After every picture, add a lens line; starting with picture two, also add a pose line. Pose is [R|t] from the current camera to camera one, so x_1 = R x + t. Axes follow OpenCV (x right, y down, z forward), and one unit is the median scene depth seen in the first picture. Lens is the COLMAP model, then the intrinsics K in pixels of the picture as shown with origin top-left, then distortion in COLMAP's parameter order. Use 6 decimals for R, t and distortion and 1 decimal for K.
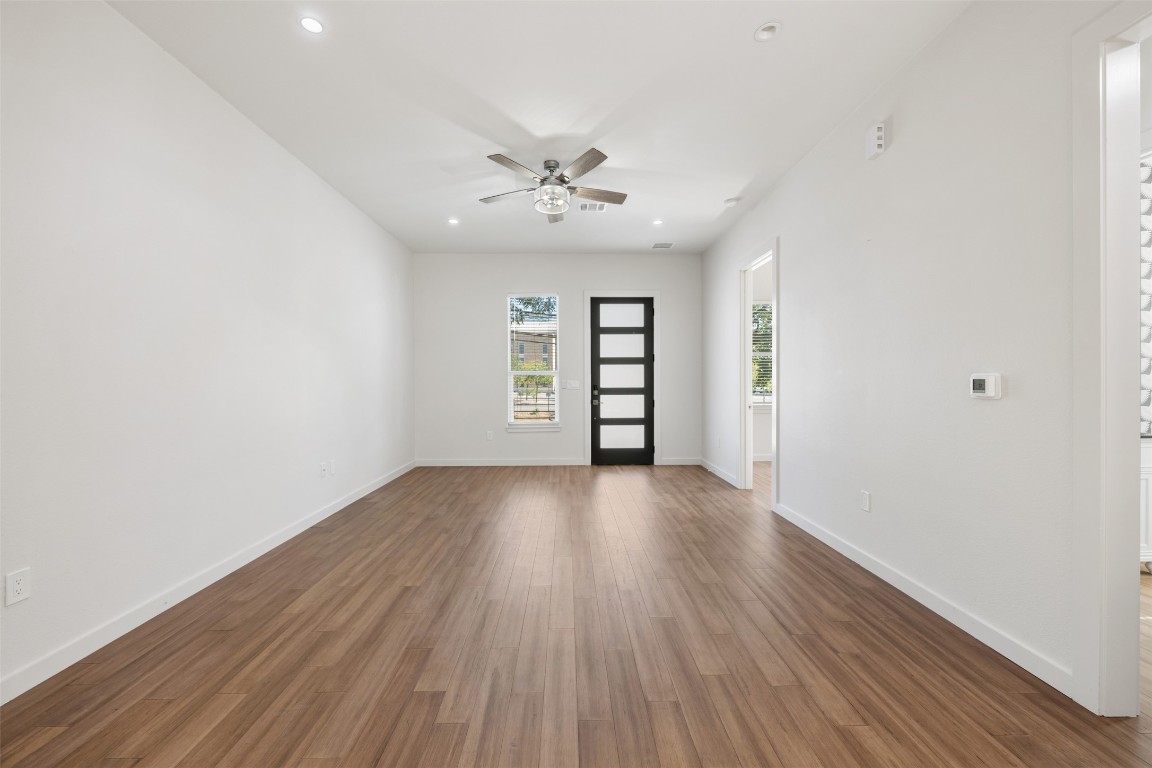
lens RADIAL K [[460.9, 0, 576.8], [0, 460.9, 382.7], [0, 0, 1]] dist [0.000850, -0.000331]
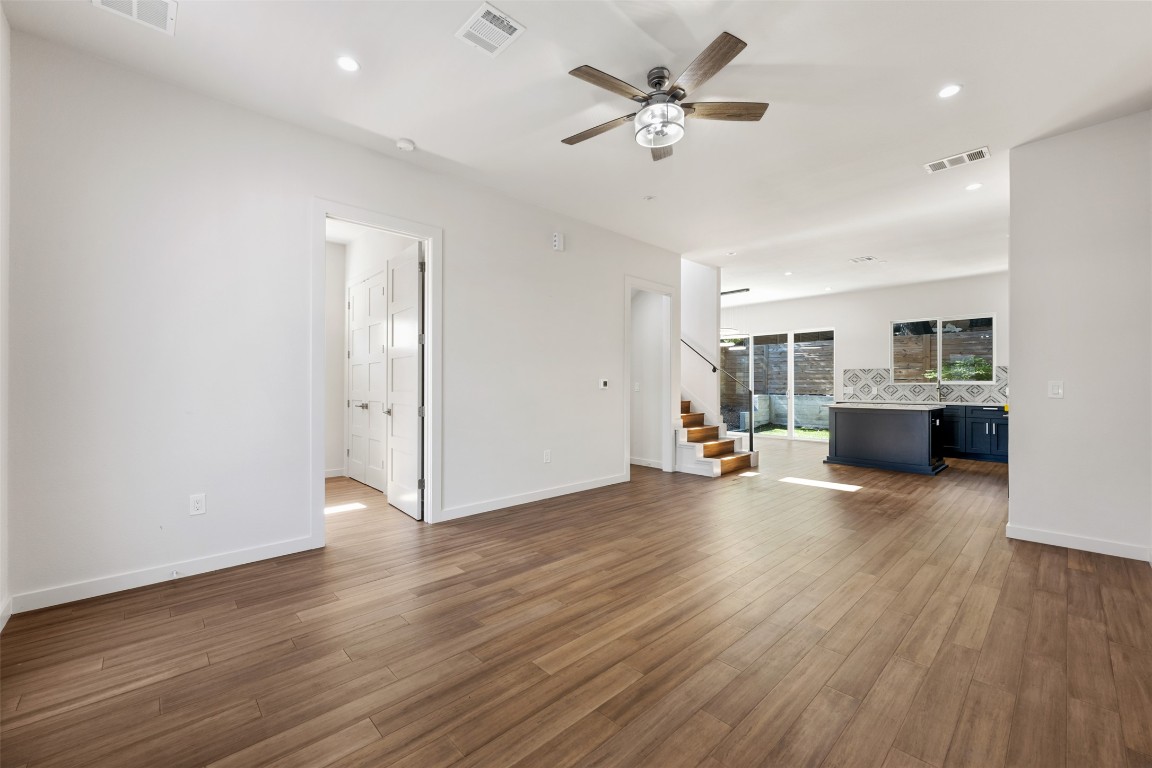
lens RADIAL K [[460.9, 0, 577.7], [0, 460.9, 383.2], [0, 0, 1]] dist [0.000850, -0.000331]
pose [[-0.672122, 0.007420, 0.740403, -0.319707], [0.006809, 0.999969, -0.003840, 0.004370], [-0.740409, 0.002461, -0.672152, 1.010504]]
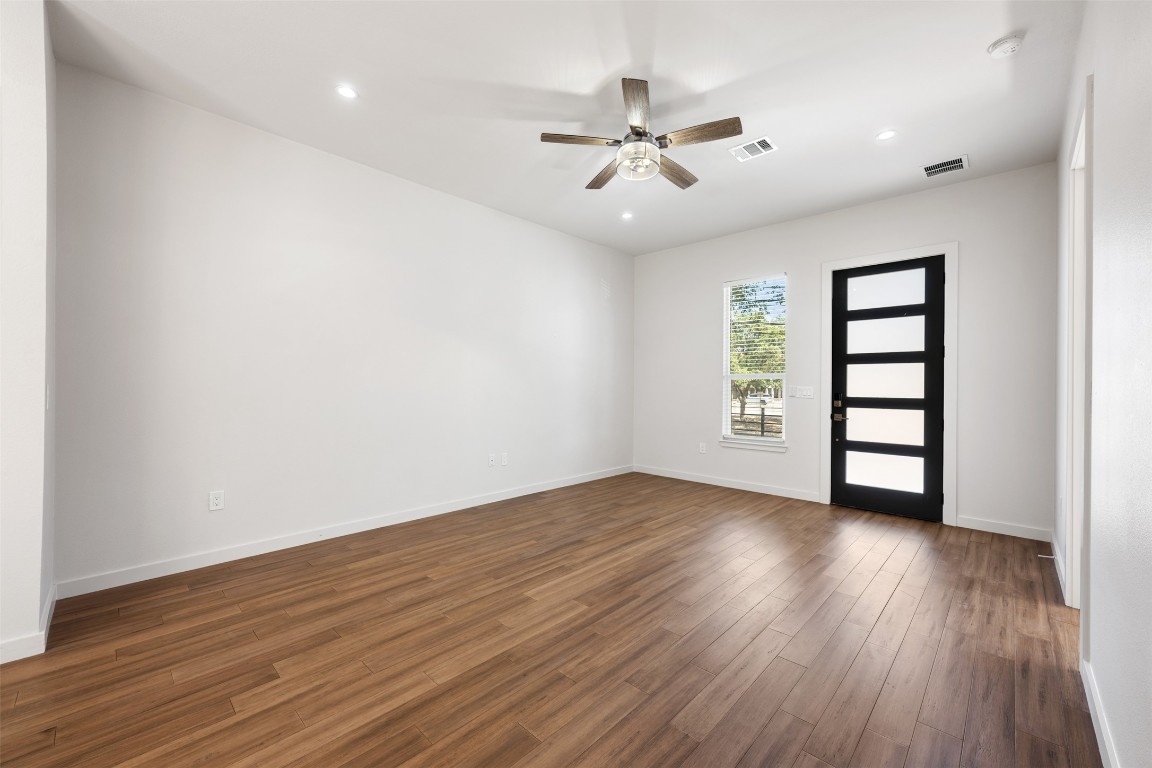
lens RADIAL K [[460.9, 0, 568.8], [0, 460.9, 384.2], [0, 0, 1]] dist [0.000850, -0.000331]
pose [[0.700081, 0.007680, -0.714022, 0.282925], [-0.013500, 0.999906, -0.002481, -0.001527], [0.713936, 0.011376, 0.700119, 0.223674]]
